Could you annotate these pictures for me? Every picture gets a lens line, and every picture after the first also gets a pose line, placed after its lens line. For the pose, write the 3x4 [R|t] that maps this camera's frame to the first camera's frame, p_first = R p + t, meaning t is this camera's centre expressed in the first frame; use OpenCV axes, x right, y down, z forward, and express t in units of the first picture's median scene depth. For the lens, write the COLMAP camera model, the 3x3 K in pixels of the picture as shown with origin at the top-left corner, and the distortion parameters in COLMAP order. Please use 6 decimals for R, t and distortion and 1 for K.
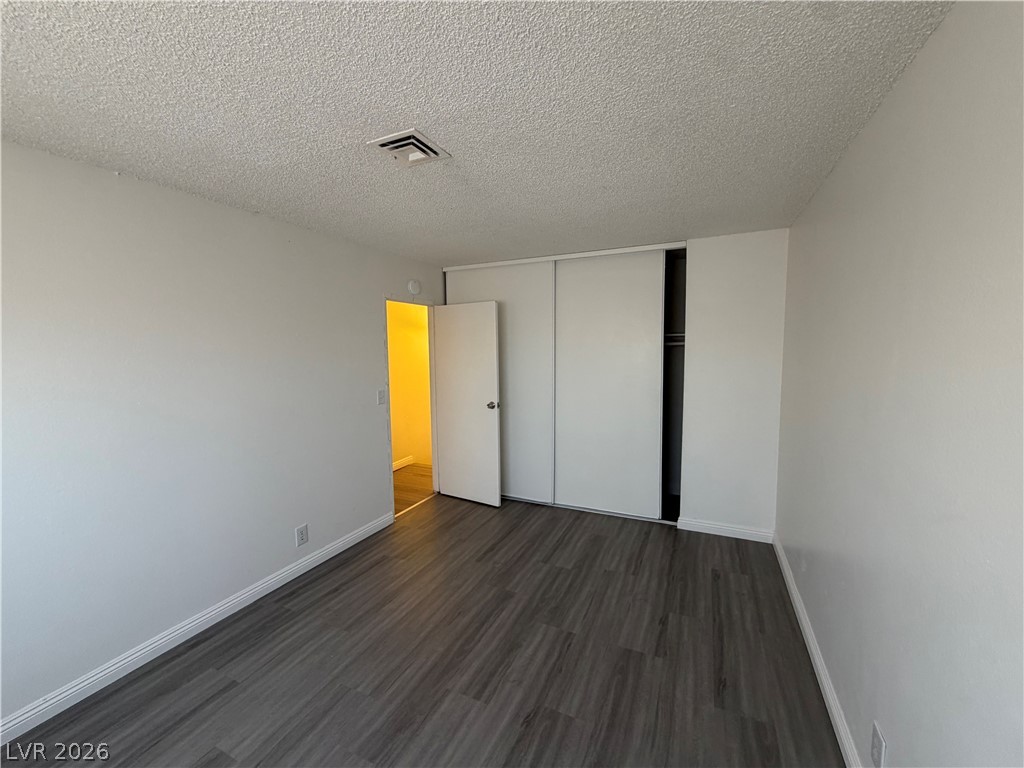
lens RADIAL K [[408.7, 0, 513.1], [0, 408.7, 383.4], [0, 0, 1]] dist [-0.000437, 0.000173]
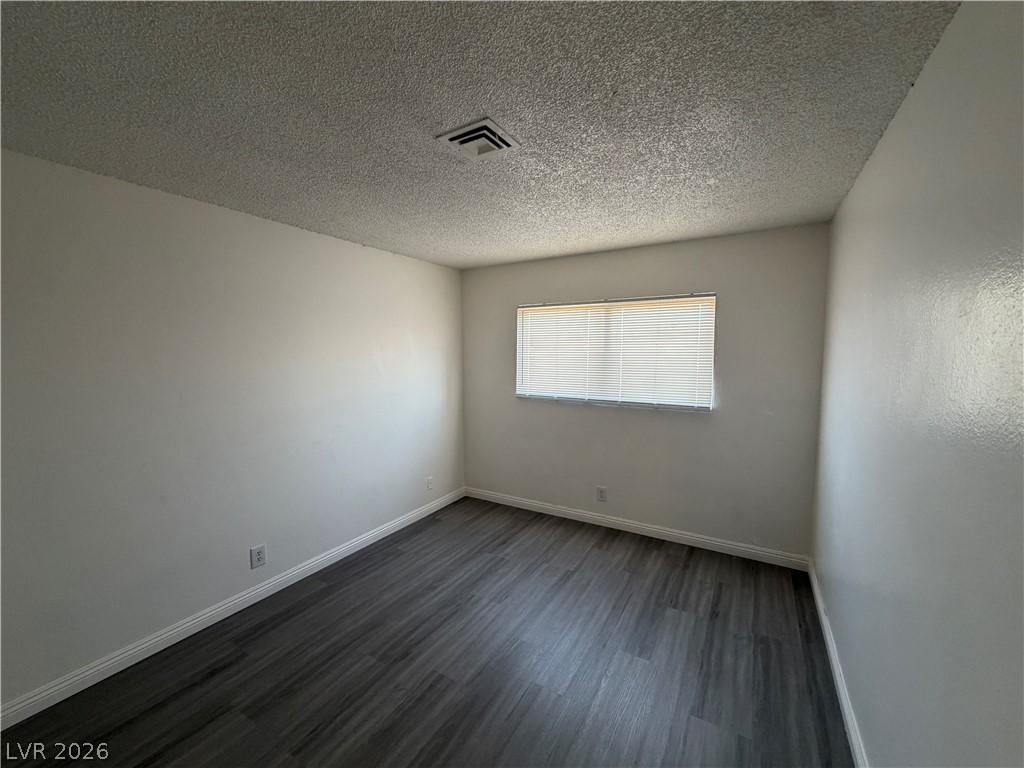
lens RADIAL K [[408.7, 0, 512.7], [0, 408.7, 384.3], [0, 0, 1]] dist [-0.000437, 0.000173]
pose [[-0.995113, 0.010097, 0.098226, -0.380956], [0.026761, 0.985107, 0.169849, -0.165468], [-0.095048, 0.171648, -0.980563, 1.864100]]
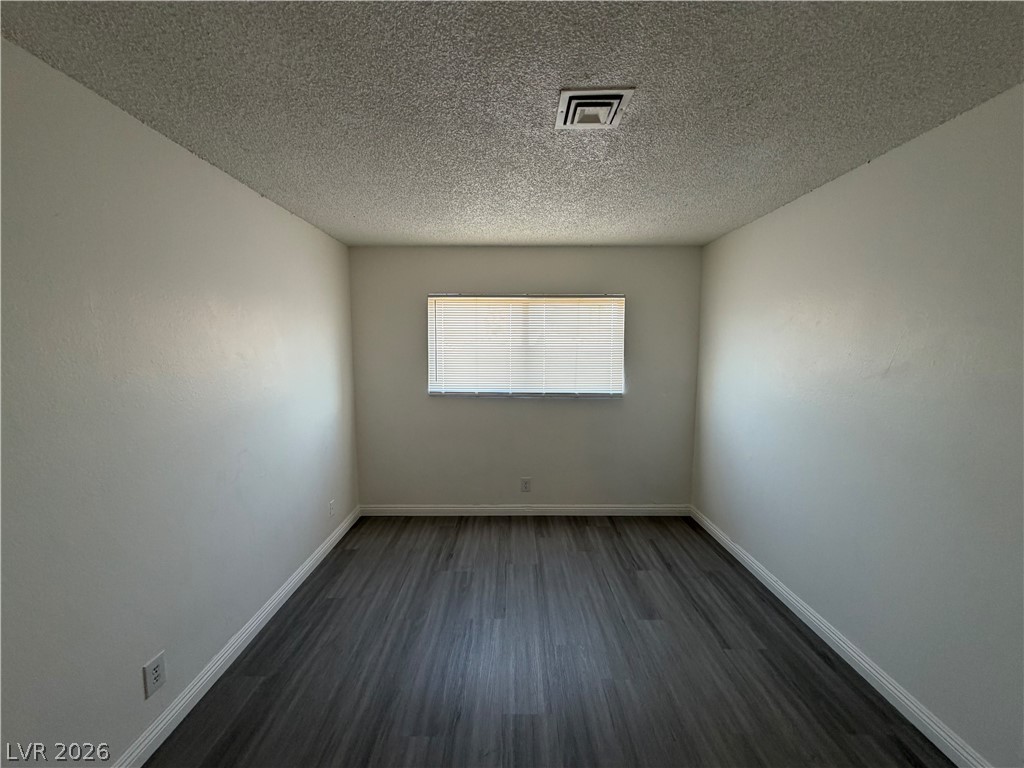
lens RADIAL K [[408.7, 0, 511.4], [0, 408.7, 385.0], [0, 0, 1]] dist [-0.000437, 0.000173]
pose [[-0.904279, 0.054838, -0.423406, 0.272534], [-0.025611, 0.982964, 0.182007, -0.146598], [0.426174, 0.175429, -0.887469, 1.654931]]
